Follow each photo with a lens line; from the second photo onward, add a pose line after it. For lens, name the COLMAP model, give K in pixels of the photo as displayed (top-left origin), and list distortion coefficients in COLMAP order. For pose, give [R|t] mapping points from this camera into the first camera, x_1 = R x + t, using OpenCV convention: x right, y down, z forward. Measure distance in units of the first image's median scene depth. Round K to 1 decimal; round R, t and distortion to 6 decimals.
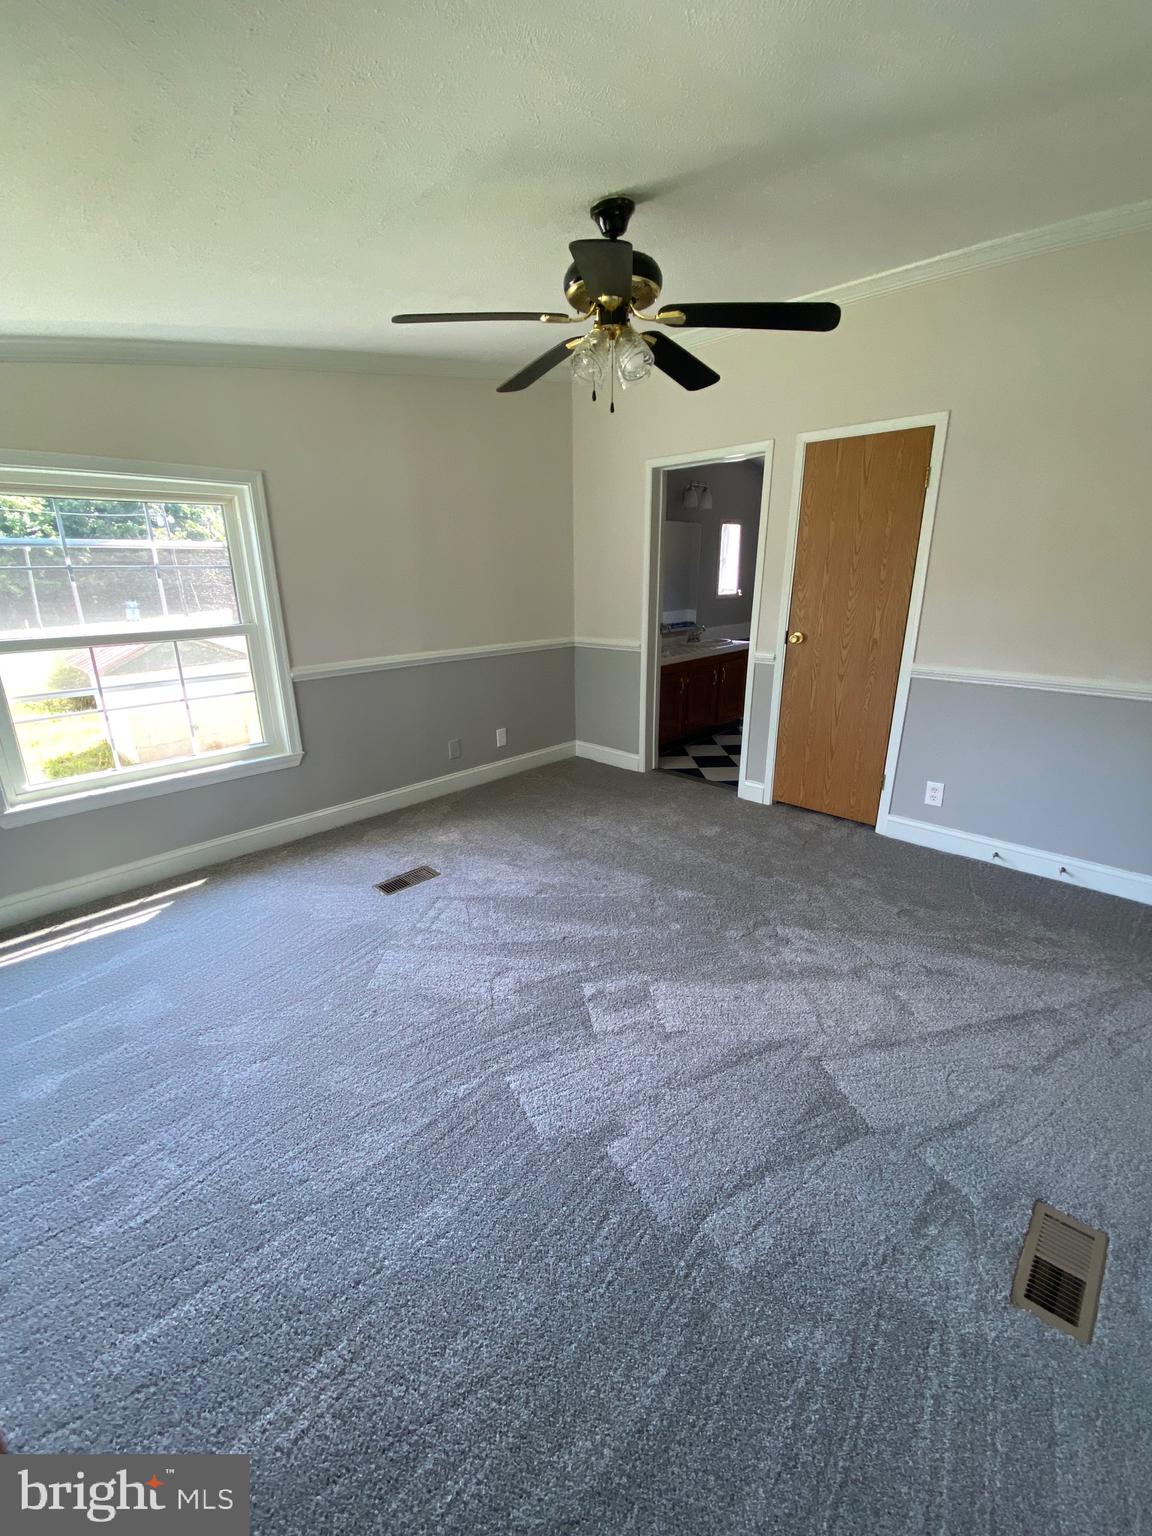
lens RADIAL K [[635.3, 0, 562.8], [0, 635.3, 769.8], [0, 0, 1]] dist [0.048969, -0.032492]
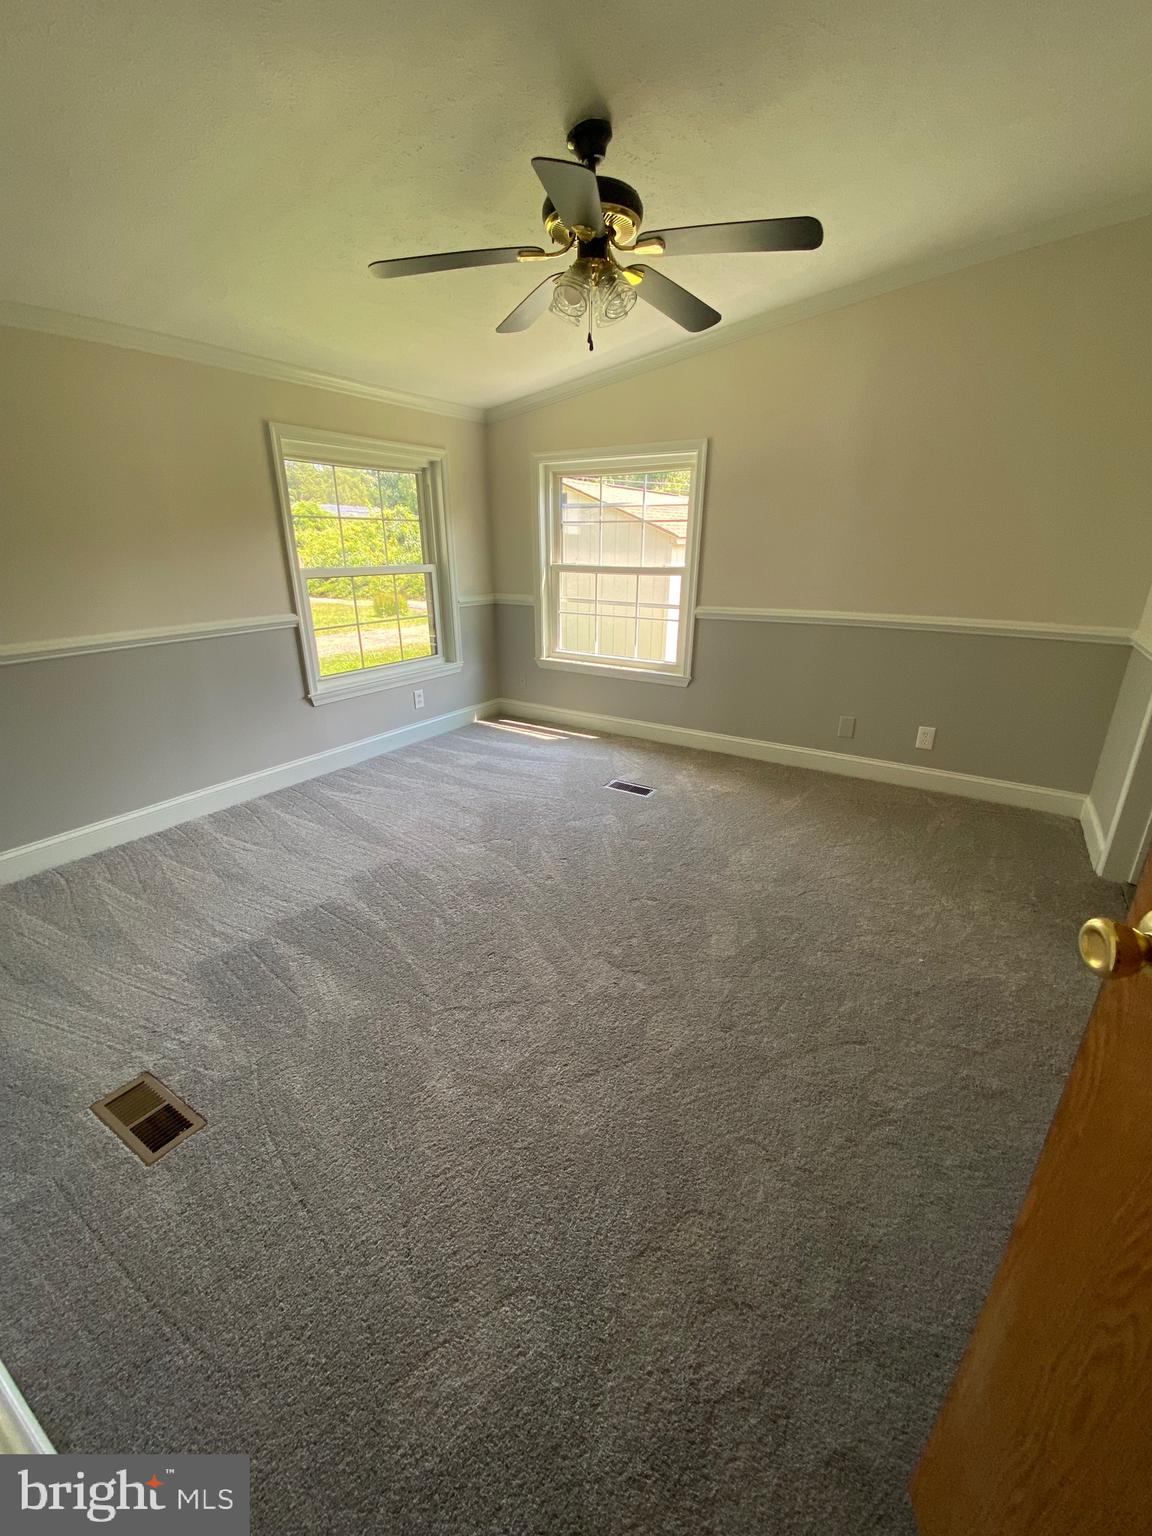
lens RADIAL K [[635.3, 0, 562.8], [0, 635.3, 769.8], [0, 0, 1]] dist [0.048969, -0.032492]
pose [[0.184803, 0.354921, -0.916449, 0.598303], [-0.288470, 0.911025, 0.294650, -0.127870], [0.939486, 0.209916, 0.270744, 0.399709]]
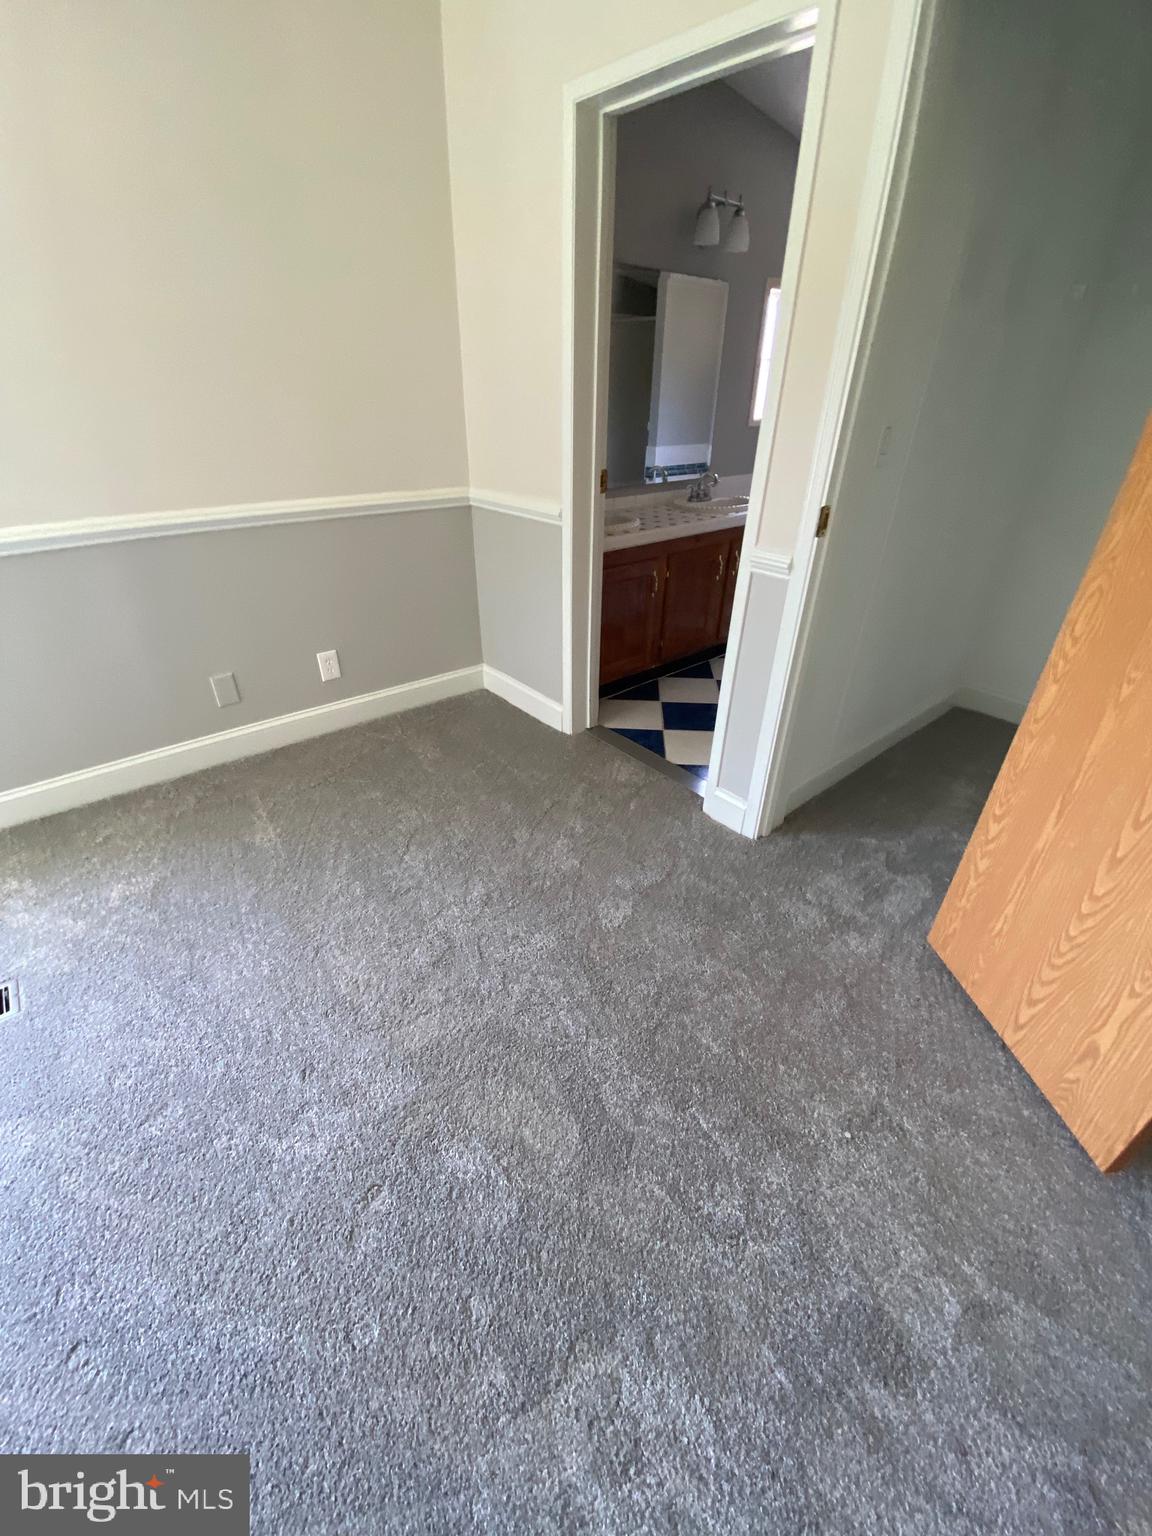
lens RADIAL K [[625.8, 0, 574.2], [0, 625.8, 772.1], [0, 0, 1]] dist [0.021510, -0.030221]
pose [[0.995448, 0.070656, -0.063965, 0.190184], [-0.053130, 0.968557, 0.243053, -0.116975], [0.079127, -0.238548, 0.967902, 0.451376]]
